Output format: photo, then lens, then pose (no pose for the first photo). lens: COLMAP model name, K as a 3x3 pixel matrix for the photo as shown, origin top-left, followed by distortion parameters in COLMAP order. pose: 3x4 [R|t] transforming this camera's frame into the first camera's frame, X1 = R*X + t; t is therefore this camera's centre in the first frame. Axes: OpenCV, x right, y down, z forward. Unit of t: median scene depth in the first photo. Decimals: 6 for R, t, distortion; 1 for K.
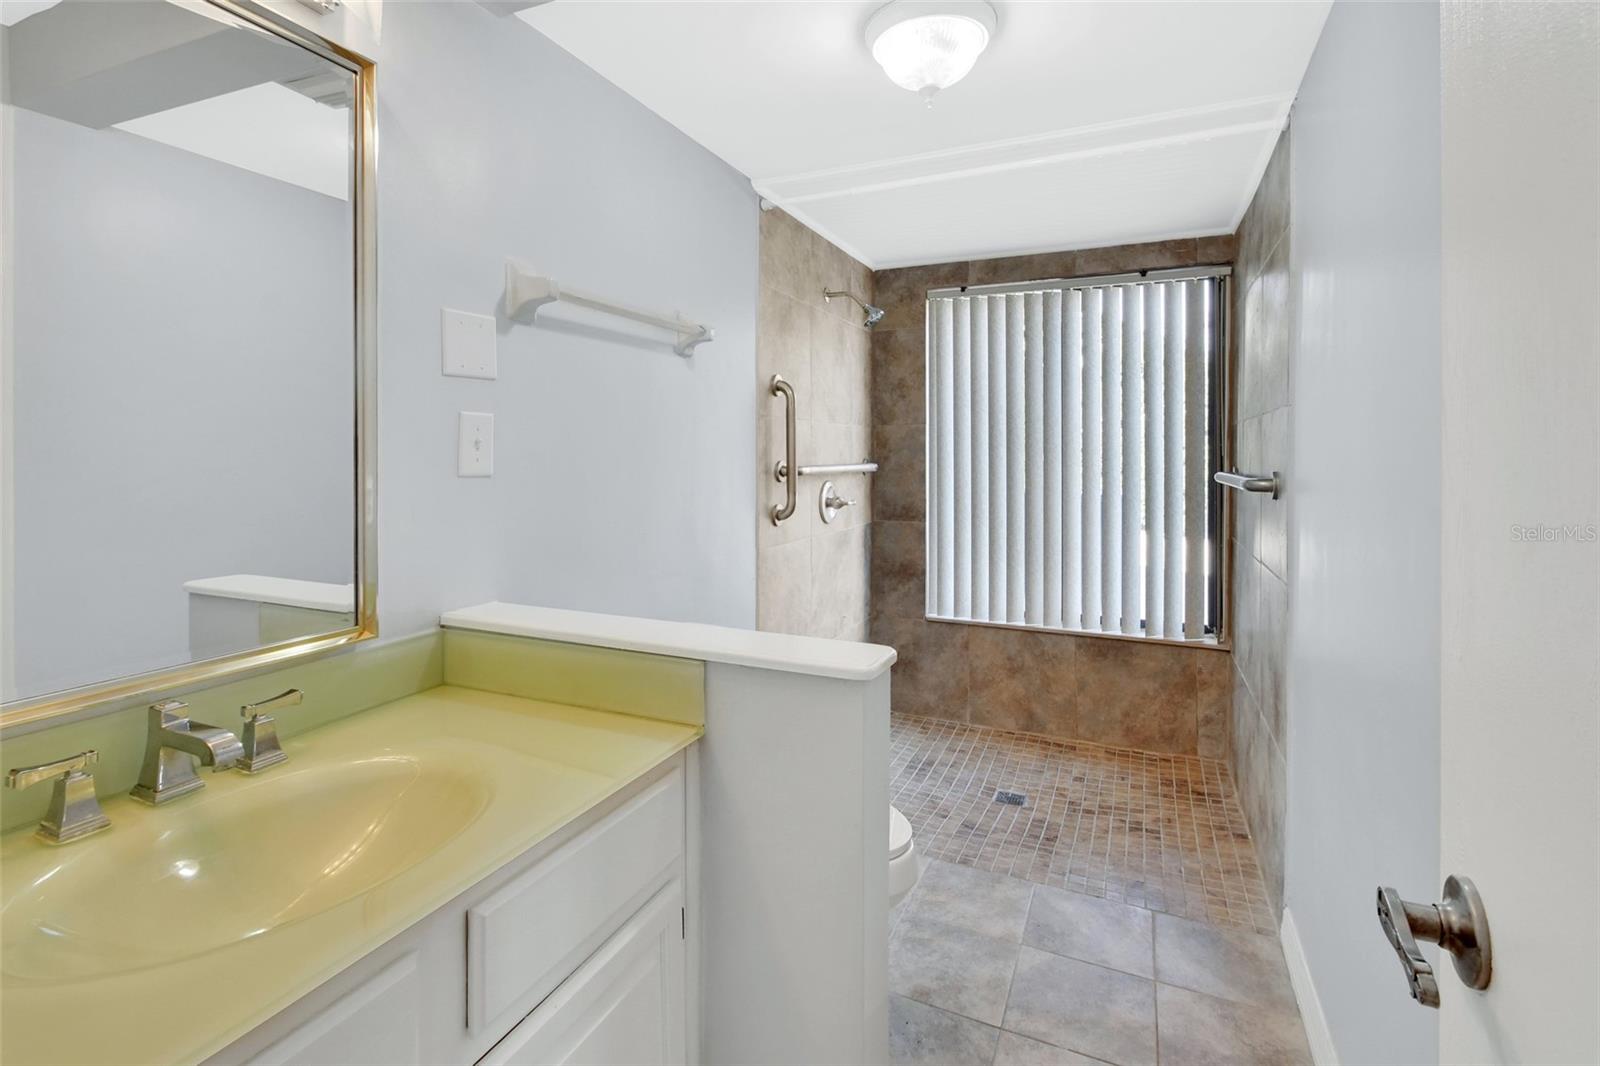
lens RADIAL K [[734.6, 0, 807.5], [0, 734.6, 464.9], [0, 0, 1]] dist [0.007495, -0.005999]
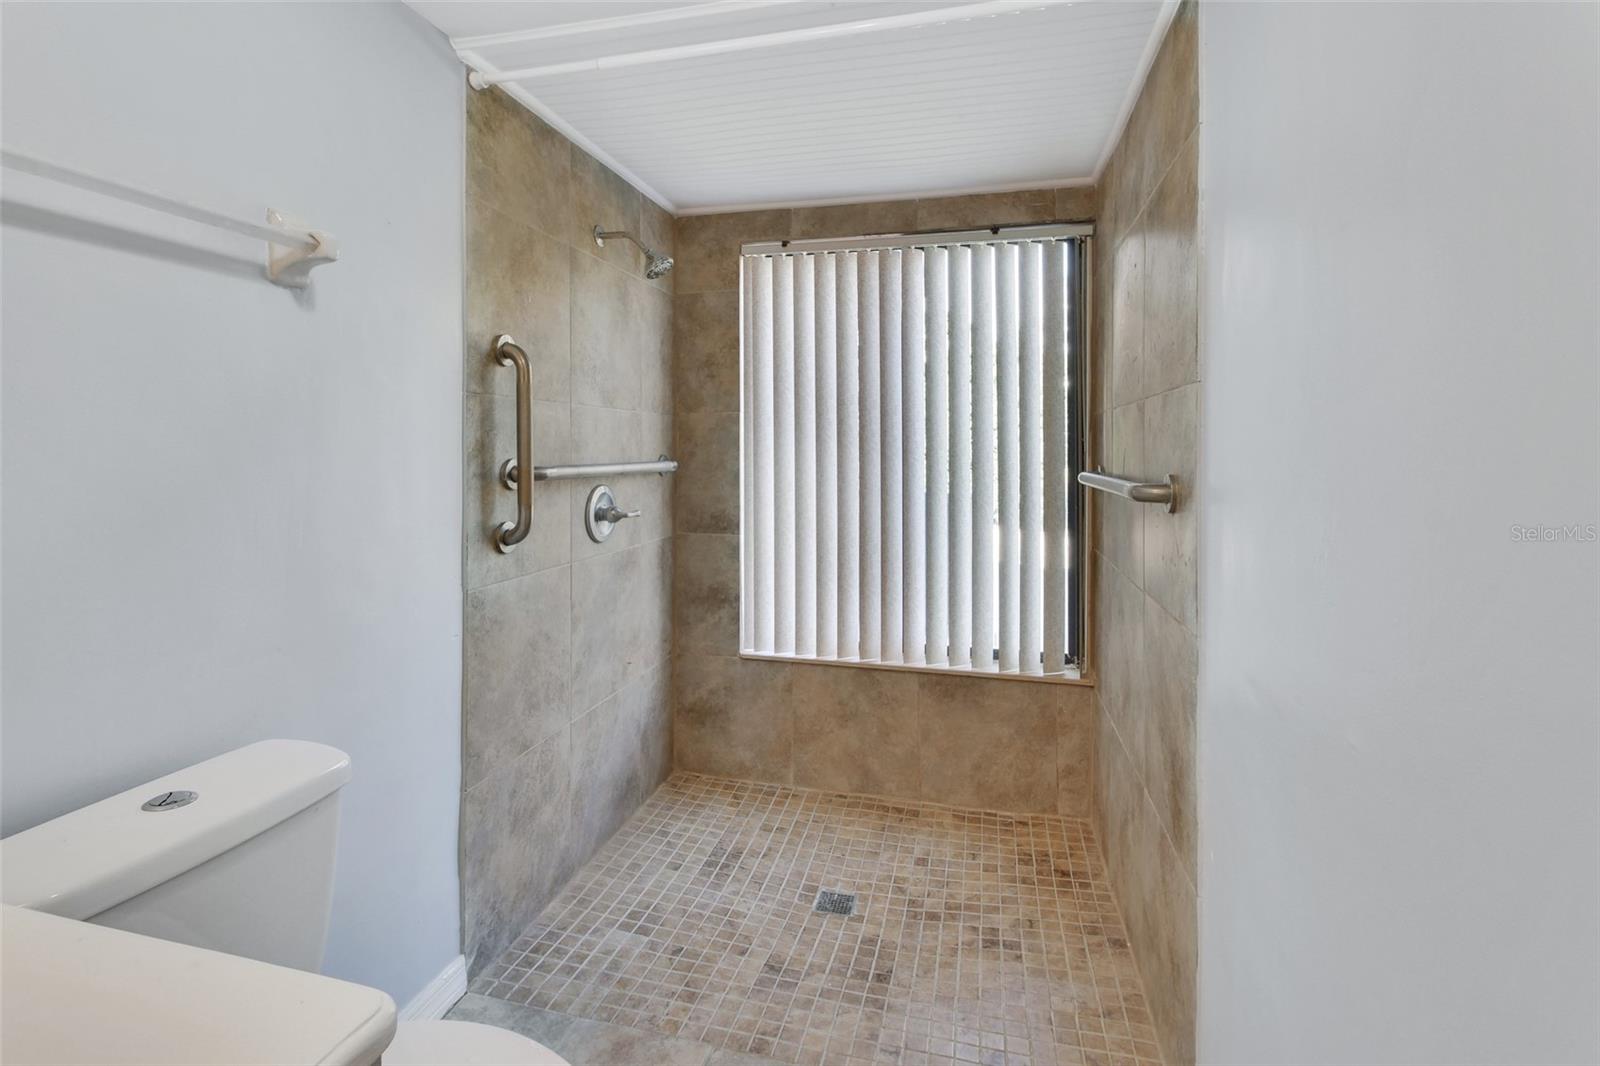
lens RADIAL K [[734.6, 0, 813.1], [0, 734.6, 454.1], [0, 0, 1]] dist [0.007495, -0.005999]
pose [[0.980671, -0.000460, 0.195663, 0.097343], [0.001723, 0.999979, -0.006286, -0.004906], [-0.195656, 0.006502, 0.980651, 0.238566]]
